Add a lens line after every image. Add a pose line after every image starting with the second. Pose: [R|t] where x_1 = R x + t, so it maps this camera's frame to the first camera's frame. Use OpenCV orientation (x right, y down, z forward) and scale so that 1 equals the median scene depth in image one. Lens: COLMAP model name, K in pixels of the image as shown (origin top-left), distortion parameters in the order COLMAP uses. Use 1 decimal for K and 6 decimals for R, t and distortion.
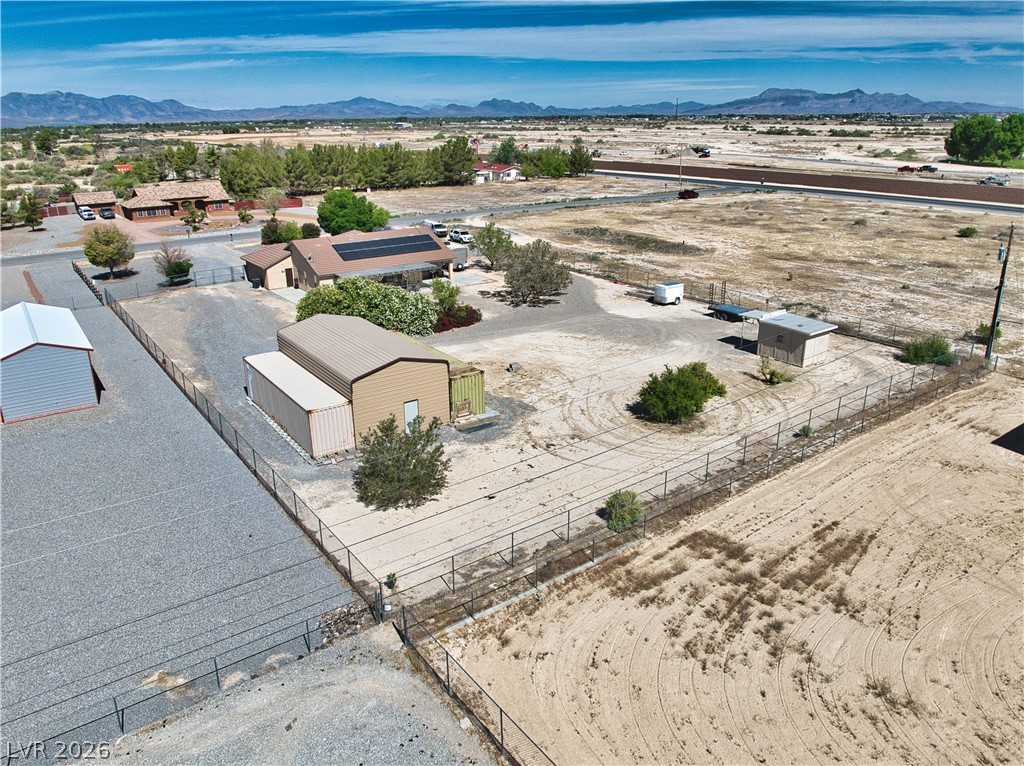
lens RADIAL K [[756.1, 0, 513.4], [0, 756.1, 379.0], [0, 0, 1]] dist [-0.040609, -0.007875]
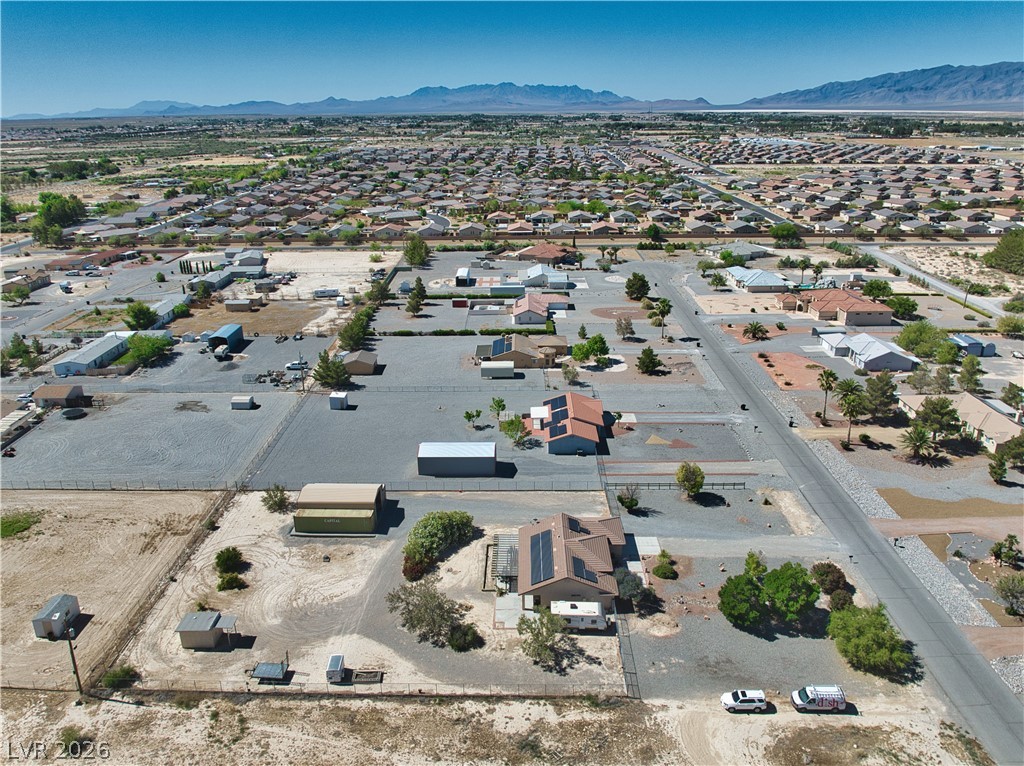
lens RADIAL K [[742.1, 0, 513.7], [0, 742.1, 382.7], [0, 0, 1]] dist [-0.034044, -0.009896]
pose [[-0.599375, 0.287785, -0.746947, 1.423542], [-0.246931, 0.821154, 0.514521, -2.111141], [0.761429, 0.492835, -0.421117, 2.736501]]
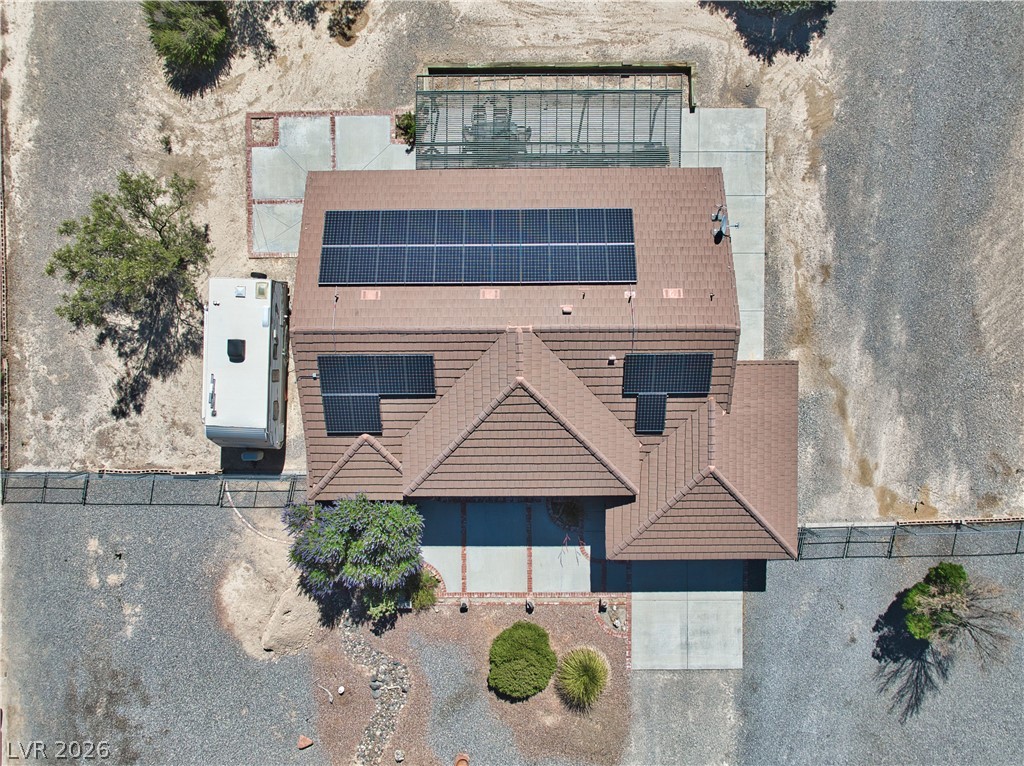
lens RADIAL K [[756.1, 0, 513.4], [0, 756.1, 379.0], [0, 0, 1]] dist [-0.040609, -0.007875]
pose [[-0.812454, -0.582911, -0.011526, -0.427429], [0.206368, -0.306010, 0.929392, -1.040326], [-0.545280, 0.752710, 0.368913, 1.858705]]
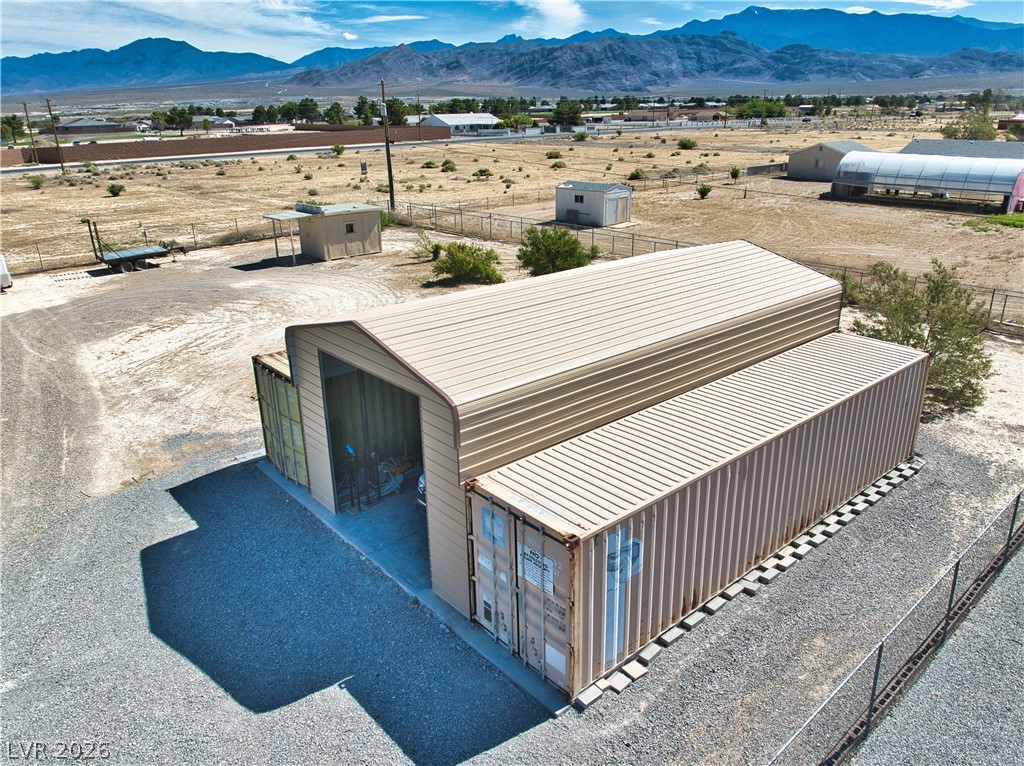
lens RADIAL K [[759.2, 0, 510.5], [0, 759.2, 384.3], [0, 0, 1]] dist [-0.041961, 0.000458]
pose [[-0.104056, -0.339128, 0.934968, -0.663054], [0.344653, 0.869526, 0.353749, -0.185004], [-0.932945, 0.359049, 0.026402, 1.220681]]
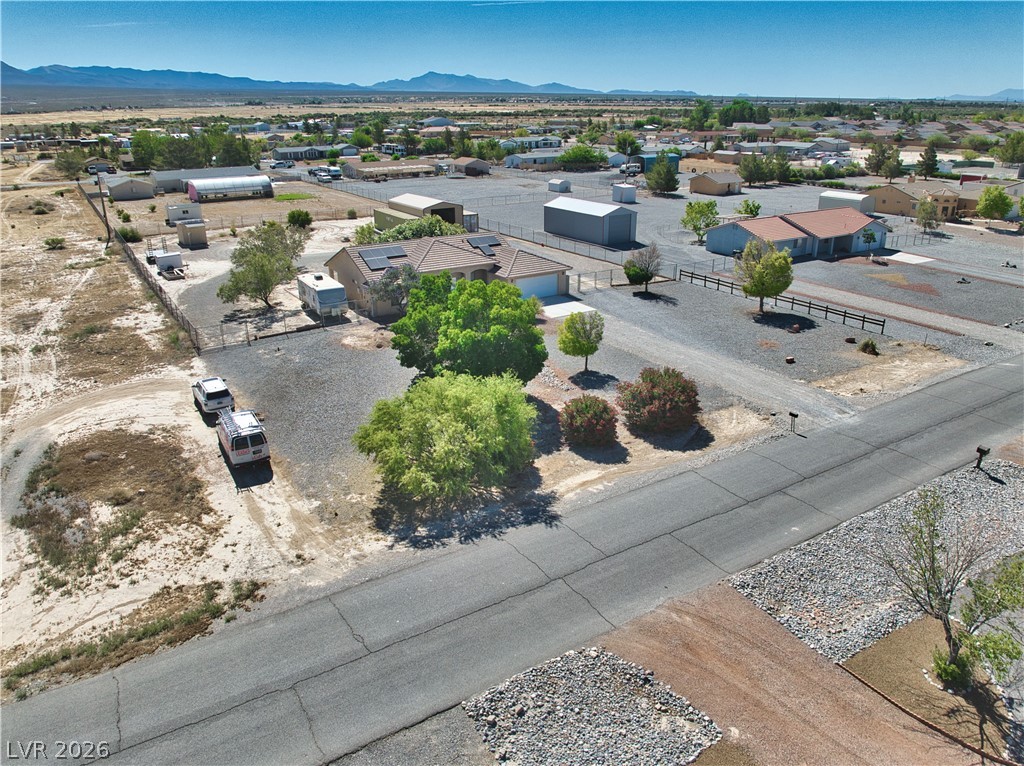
lens RADIAL K [[756.1, 0, 513.4], [0, 756.1, 379.0], [0, 0, 1]] dist [-0.040609, -0.007875]
pose [[-0.998069, -0.012736, 0.060788, -0.738900], [0.028733, 0.773023, 0.633726, -1.285523], [-0.055061, 0.634250, -0.771165, 3.674842]]
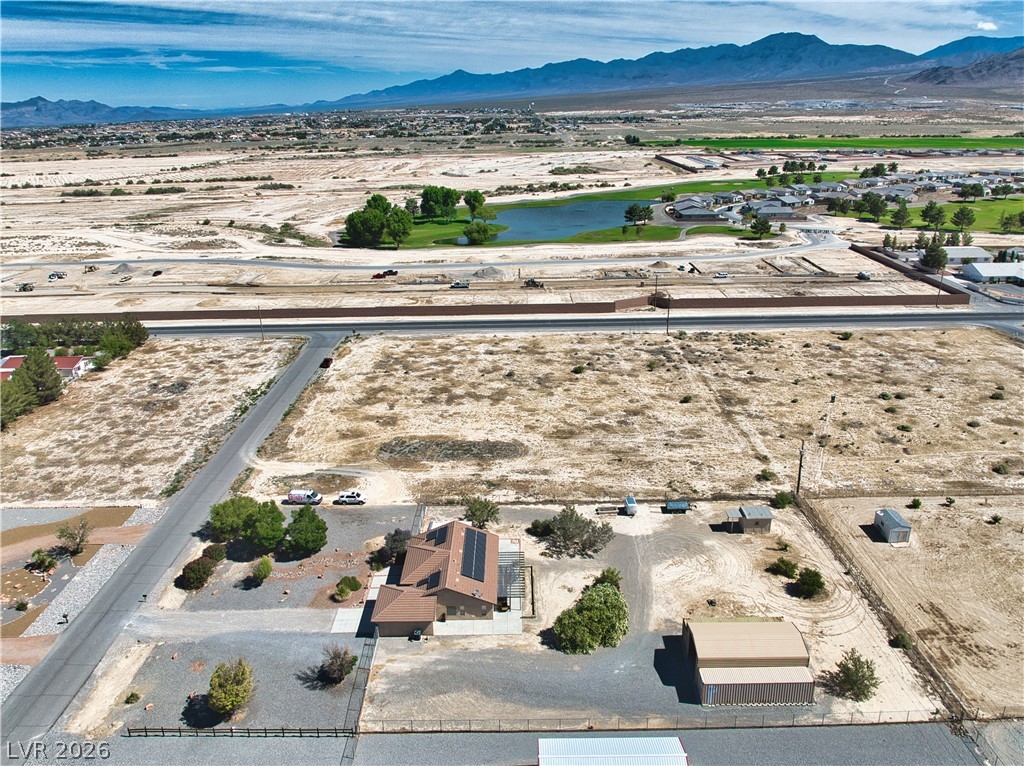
lens RADIAL K [[748.6, 0, 514.6], [0, 748.6, 385.4], [0, 0, 1]] dist [-0.040222, -0.007756]
pose [[0.584980, -0.284230, 0.759613, -2.030693], [0.280134, 0.949750, 0.139644, -1.222511], [-0.761133, 0.131104, 0.635207, 0.243343]]
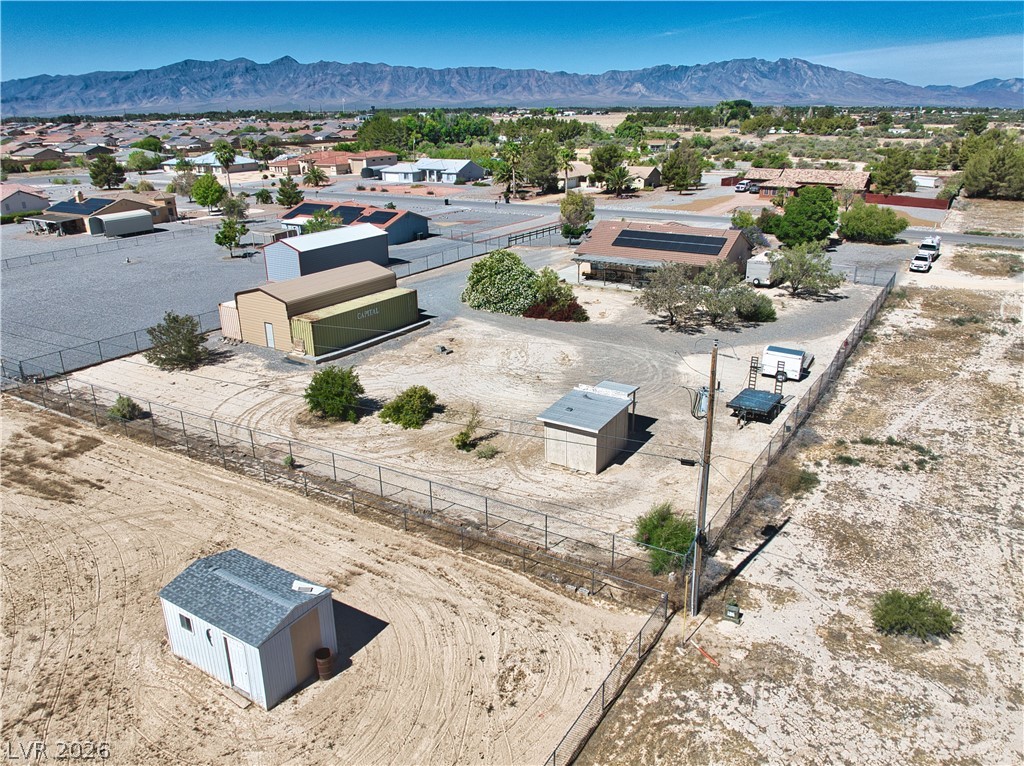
lens RADIAL K [[748.6, 0, 514.6], [0, 748.6, 385.4], [0, 0, 1]] dist [-0.040222, -0.007756]
pose [[0.373215, 0.327939, -0.867851, 1.343183], [-0.297806, 0.928285, 0.222706, -0.324580], [0.878648, 0.175334, 0.444113, 0.880736]]
